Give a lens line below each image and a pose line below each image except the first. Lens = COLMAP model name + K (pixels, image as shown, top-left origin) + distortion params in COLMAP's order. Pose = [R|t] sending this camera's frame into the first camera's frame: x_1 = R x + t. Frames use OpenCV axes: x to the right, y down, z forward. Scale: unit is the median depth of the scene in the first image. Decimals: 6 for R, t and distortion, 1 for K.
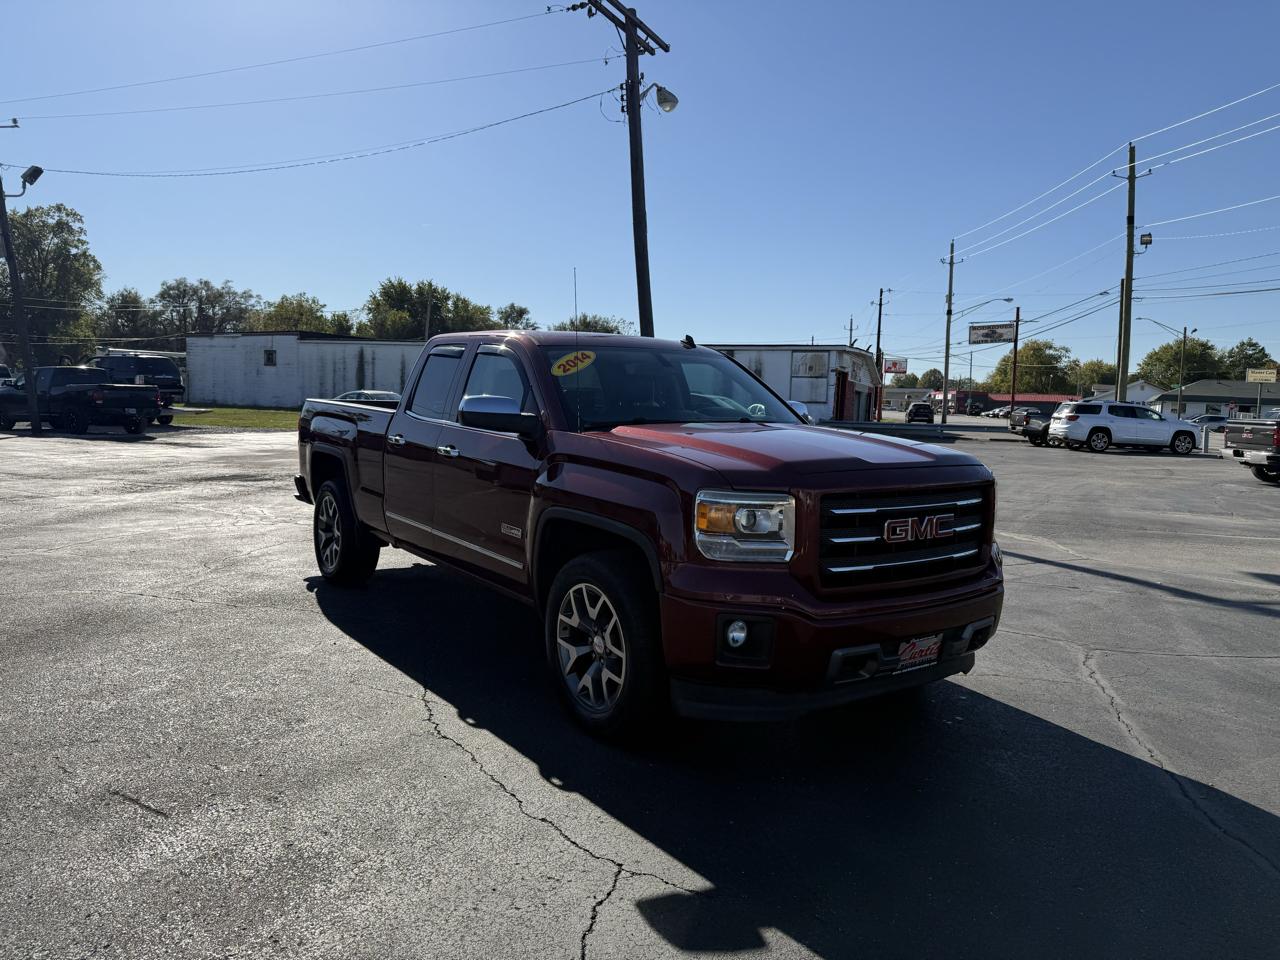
lens RADIAL K [[893.9, 0, 650.8], [0, 893.9, 471.0], [0, 0, 1]] dist [0.071027, -0.093264]
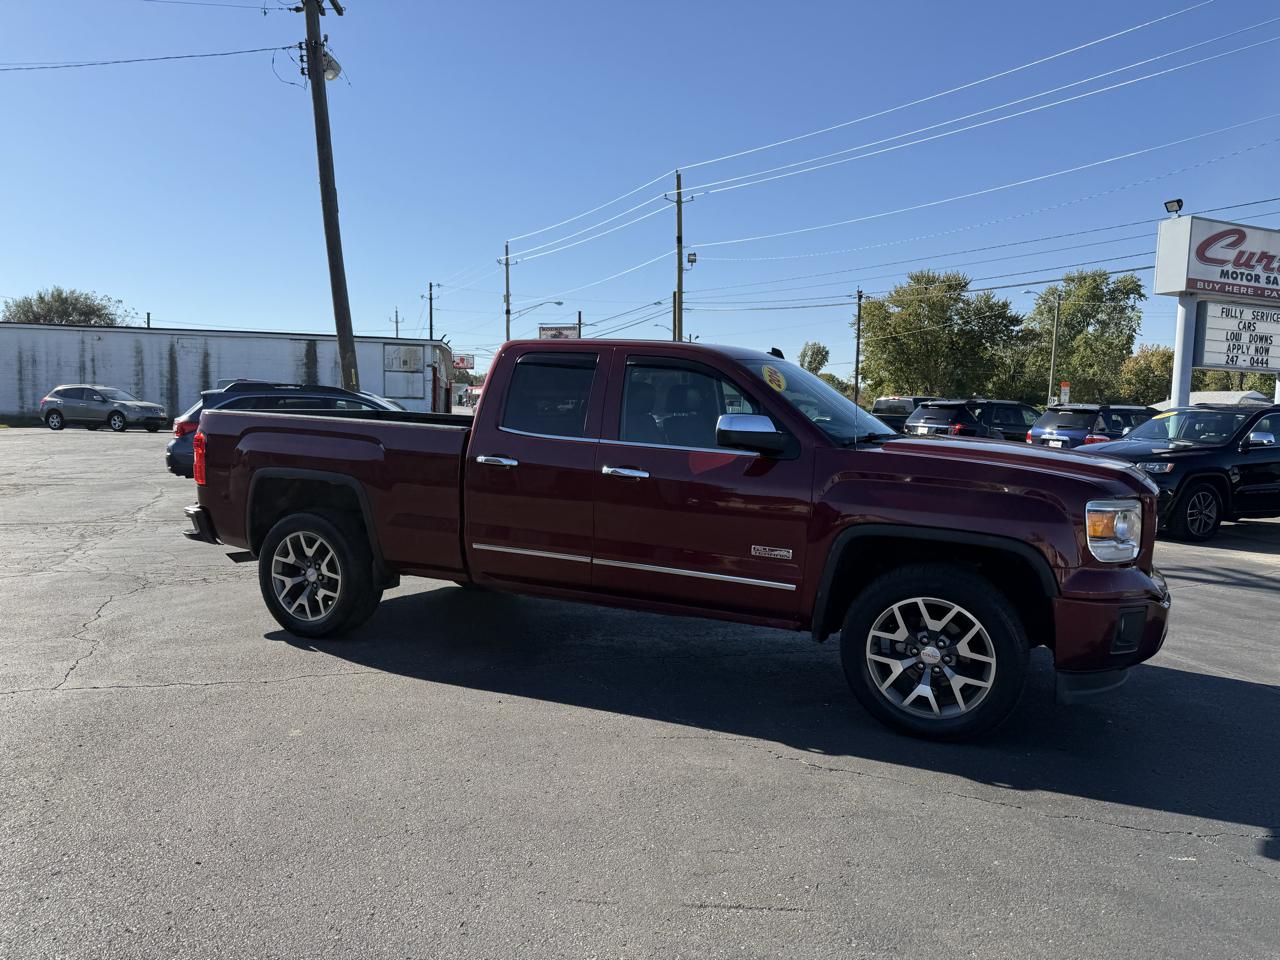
lens RADIAL K [[893.9, 0, 645.6], [0, 893.9, 480.4], [0, 0, 1]] dist [0.071027, -0.093264]
pose [[0.870257, -0.047651, 0.490287, -0.172806], [0.038956, 0.998850, 0.027932, -0.010166], [-0.491055, -0.005209, 0.871113, 0.051517]]
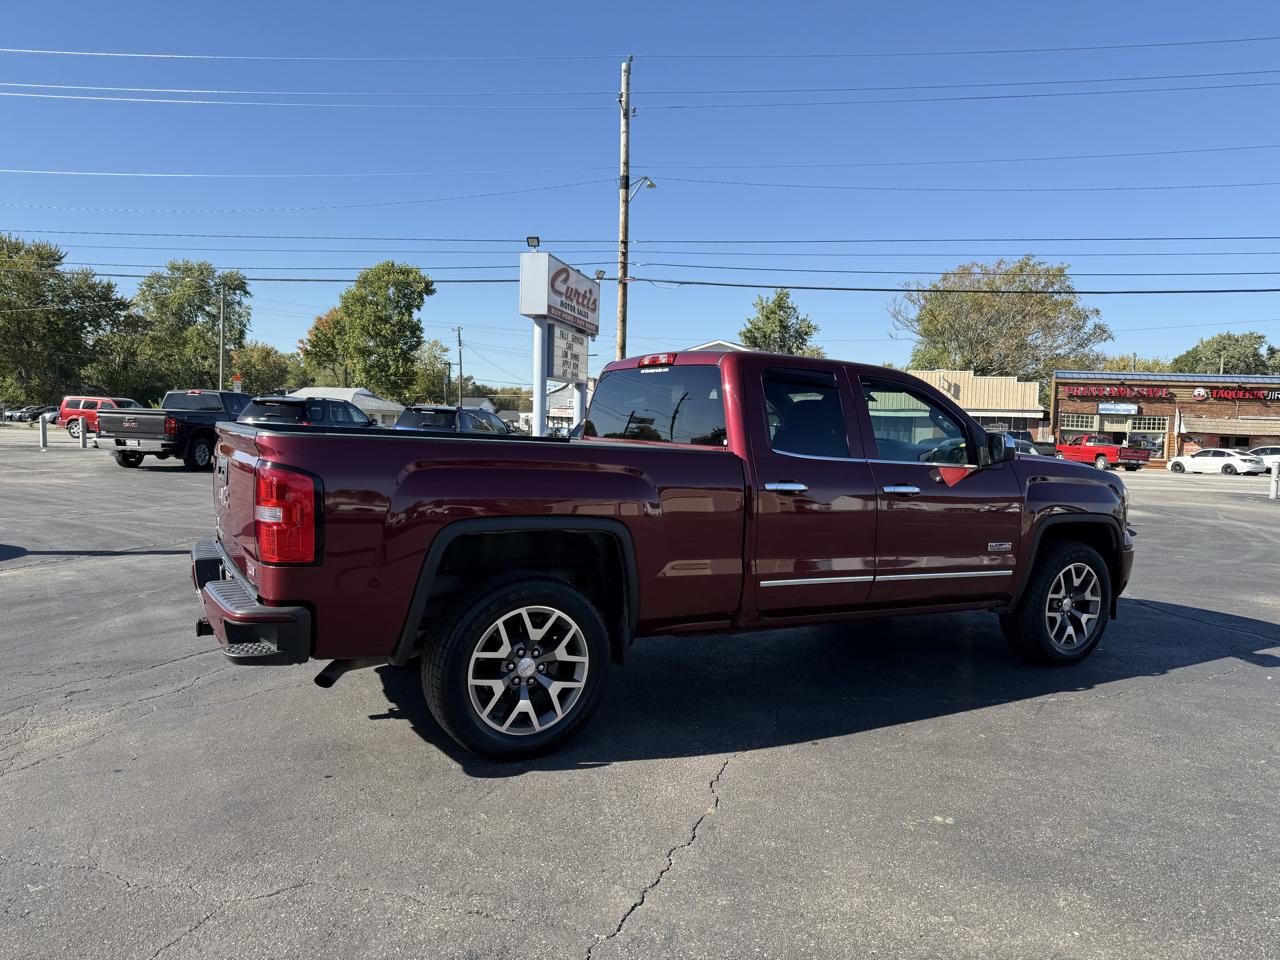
lens RADIAL K [[893.9, 0, 646.8], [0, 893.9, 487.0], [0, 0, 1]] dist [0.071027, -0.093264]
pose [[0.105937, -0.095705, 0.989756, -0.318749], [0.050645, 0.994585, 0.090751, -0.033237], [-0.993082, 0.040513, 0.110210, 0.307103]]
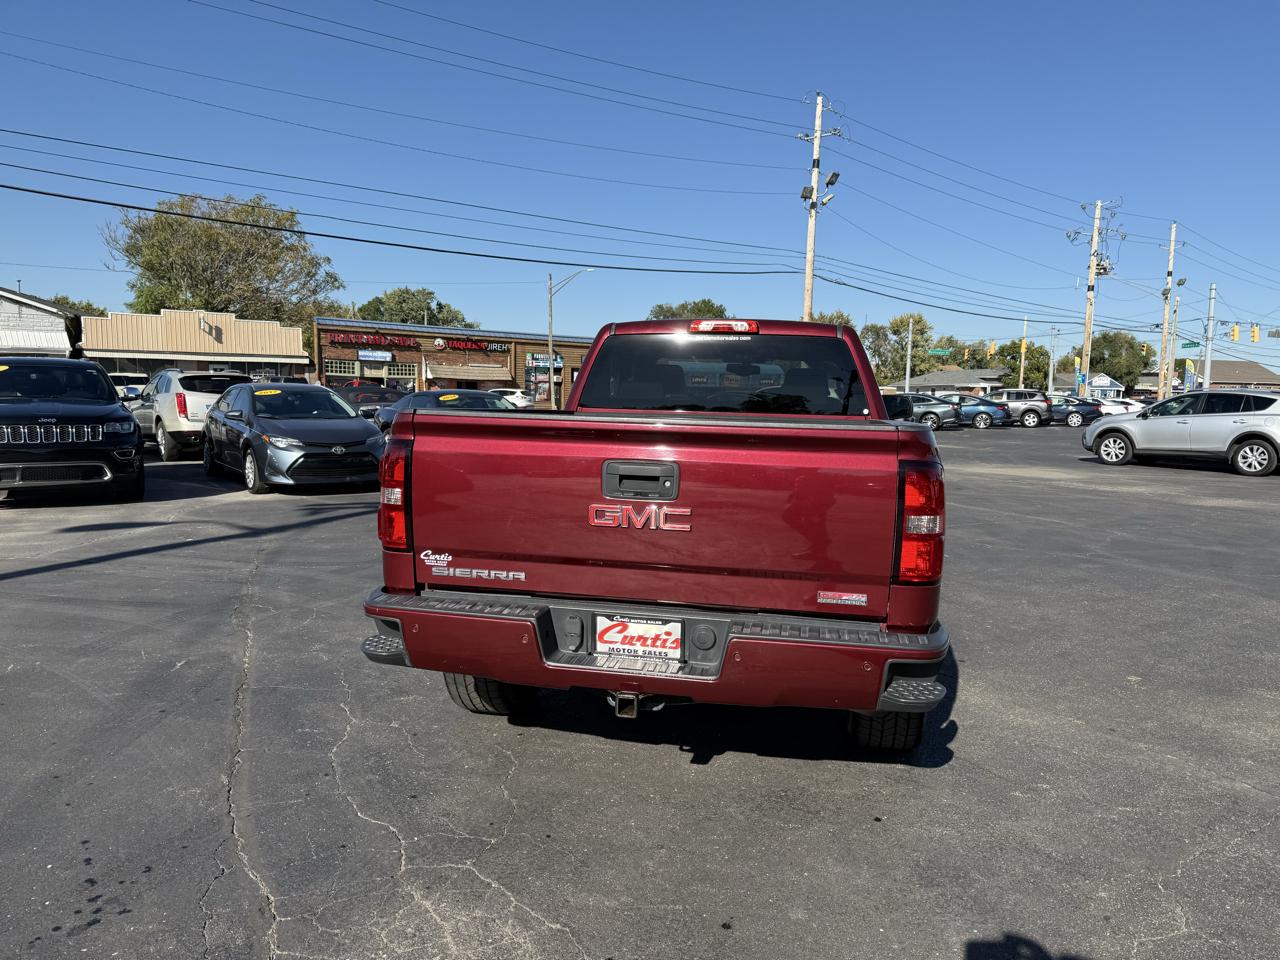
lens RADIAL K [[893.9, 0, 648.2], [0, 893.9, 489.2], [0, 0, 1]] dist [0.071027, -0.093264]
pose [[-0.676592, -0.124688, 0.725724, -0.227417], [0.018010, 0.982462, 0.185589, -0.049023], [-0.736138, 0.138639, -0.662481, 0.526932]]
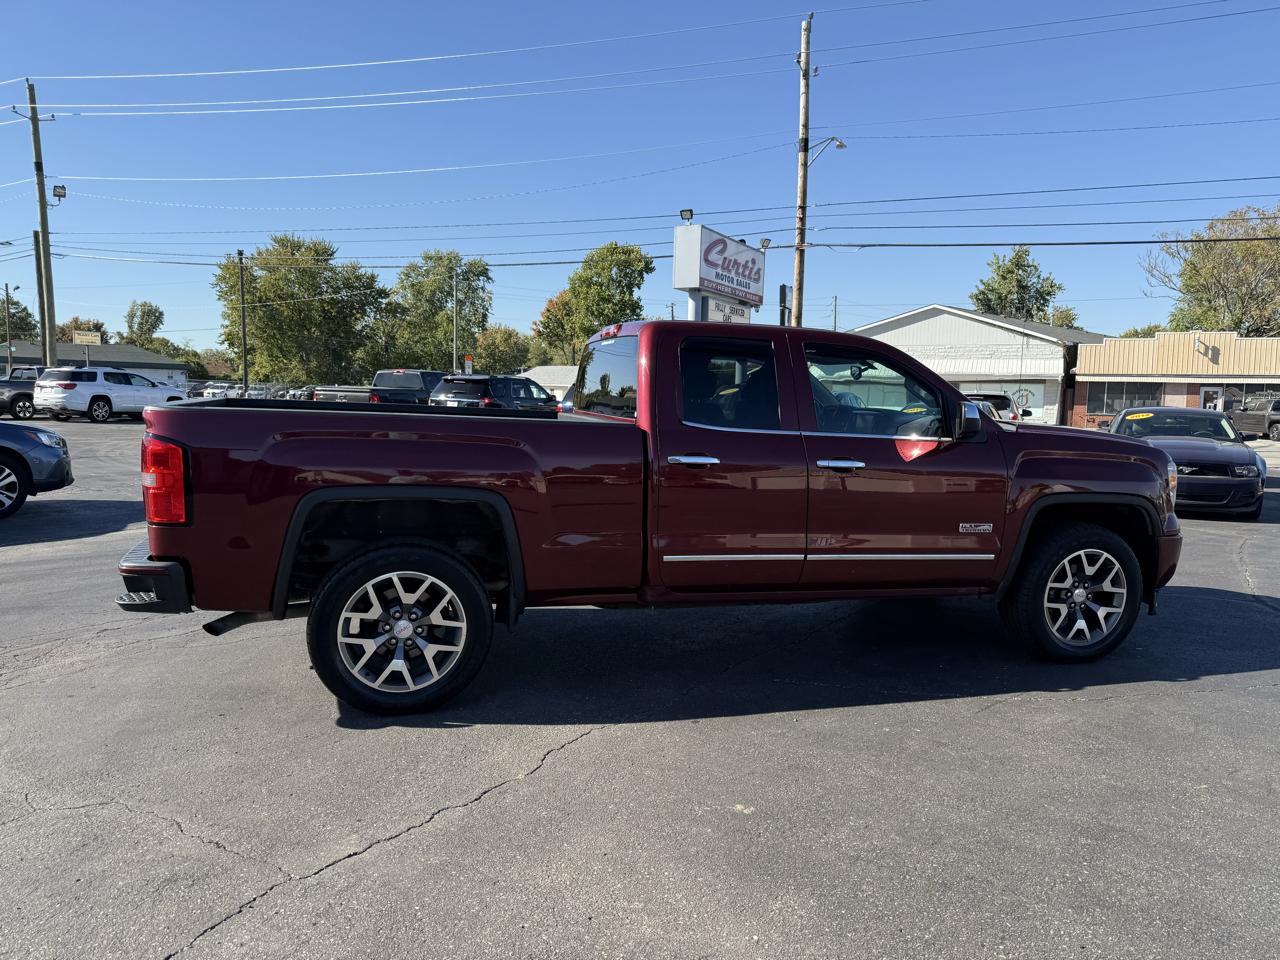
lens RADIAL K [[893.9, 0, 646.8], [0, 893.9, 489.3], [0, 0, 1]] dist [0.071027, -0.093264]
pose [[0.351358, -0.123914, 0.928005, -0.299213], [0.063911, 0.992065, 0.108269, -0.028230], [-0.934057, 0.021268, 0.356490, 0.227024]]
